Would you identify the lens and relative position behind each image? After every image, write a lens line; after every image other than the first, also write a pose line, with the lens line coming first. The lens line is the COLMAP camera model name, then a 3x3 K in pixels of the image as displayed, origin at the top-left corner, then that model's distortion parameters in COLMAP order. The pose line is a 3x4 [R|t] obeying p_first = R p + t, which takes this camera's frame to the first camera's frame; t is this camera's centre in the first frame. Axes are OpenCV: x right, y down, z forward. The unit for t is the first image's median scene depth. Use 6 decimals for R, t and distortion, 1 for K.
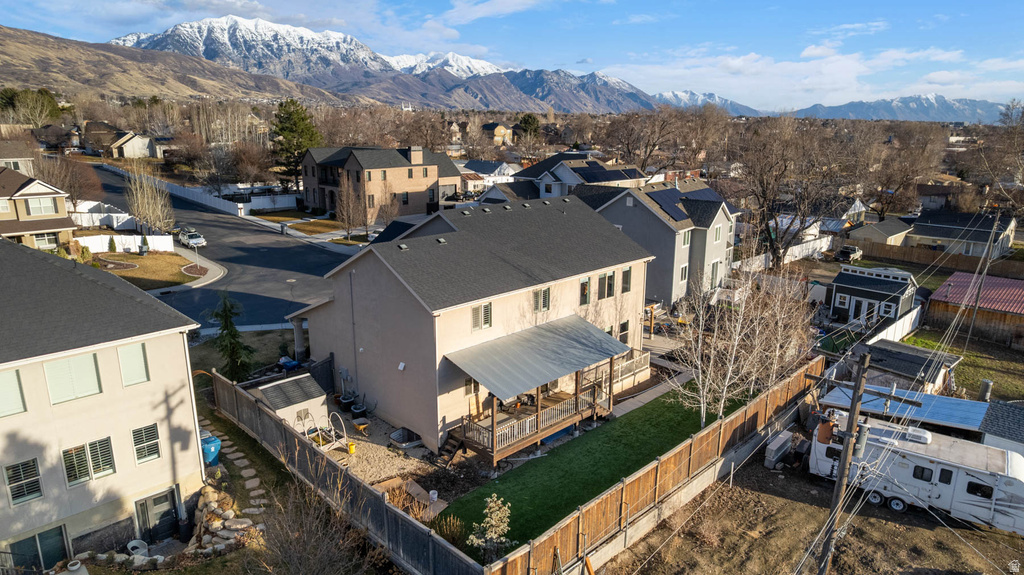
lens RADIAL K [[656.3, 0, 513.9], [0, 656.3, 291.0], [0, 0, 1]] dist [-0.076835, 0.070777]
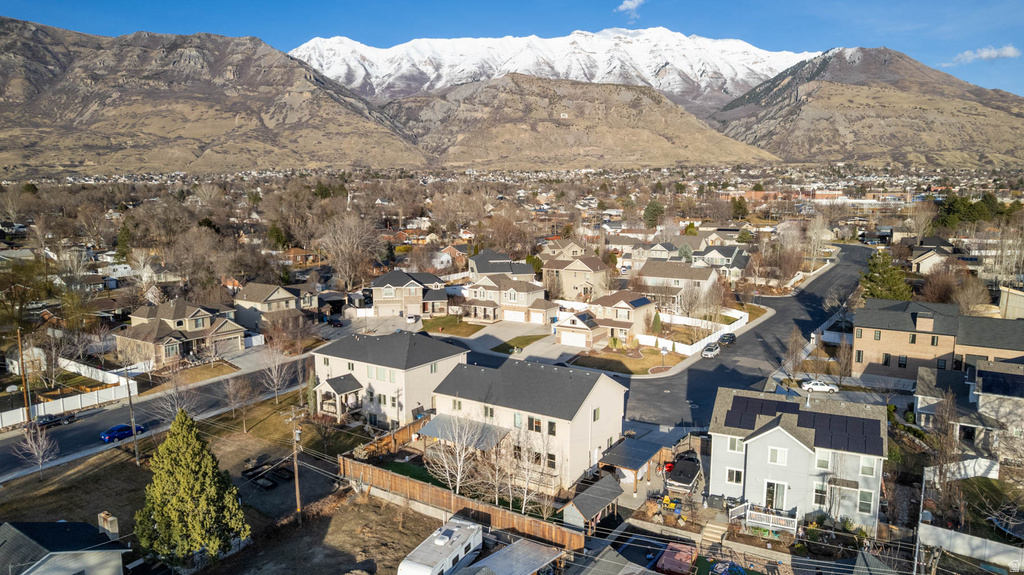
lens RADIAL K [[656.3, 0, 513.9], [0, 656.3, 291.0], [0, 0, 1]] dist [-0.076835, 0.070777]
pose [[0.192880, 0.128784, -0.972734, 1.198570], [-0.246688, 0.965873, 0.078961, -0.319296], [0.949706, 0.224732, 0.218067, 0.346155]]
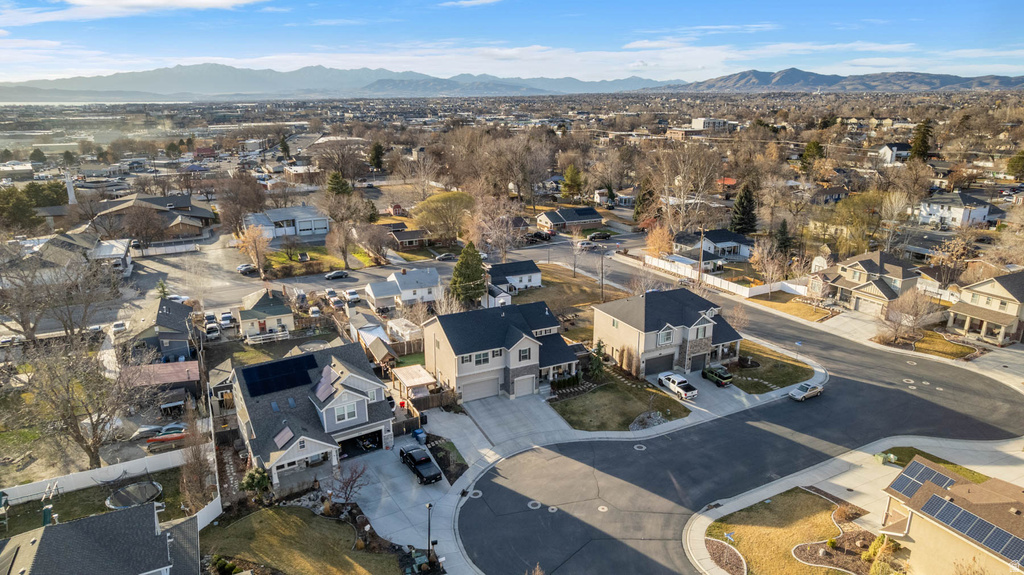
lens RADIAL K [[656.3, 0, 513.9], [0, 656.3, 291.0], [0, 0, 1]] dist [-0.076835, 0.070777]
pose [[-0.950620, -0.100198, 0.293738, -0.555064], [0.069990, 0.852858, 0.517430, -0.951774], [-0.302363, 0.512438, -0.803731, 1.961164]]
